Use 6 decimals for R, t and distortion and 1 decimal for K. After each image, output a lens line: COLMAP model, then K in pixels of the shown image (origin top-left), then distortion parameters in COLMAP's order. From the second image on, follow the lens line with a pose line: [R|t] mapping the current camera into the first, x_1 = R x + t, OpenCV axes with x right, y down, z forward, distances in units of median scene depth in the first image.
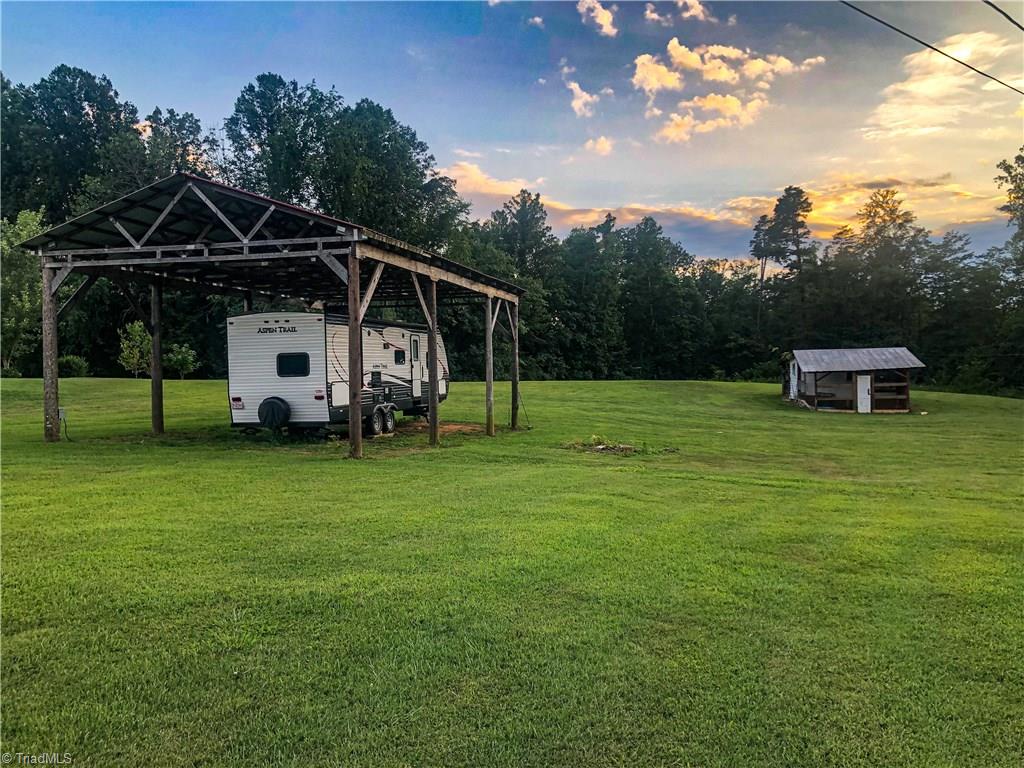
lens RADIAL K [[832.5, 0, 514.3], [0, 832.5, 380.3], [0, 0, 1]] dist [0.063136, -0.102848]
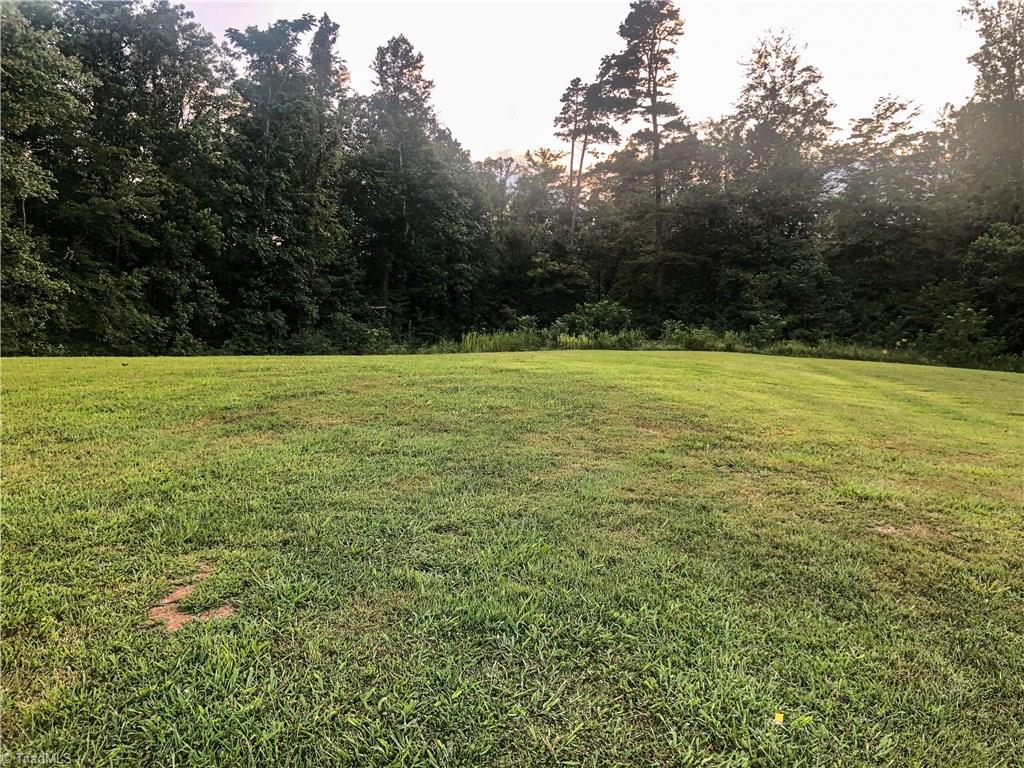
lens RADIAL K [[832.5, 0, 514.3], [0, 832.5, 380.3], [0, 0, 1]] dist [0.063136, -0.102848]
pose [[0.959200, -0.002286, 0.282721, 0.076765], [-0.017836, 0.997486, 0.068578, -0.006063], [-0.282167, -0.070822, 0.956748, 0.433566]]
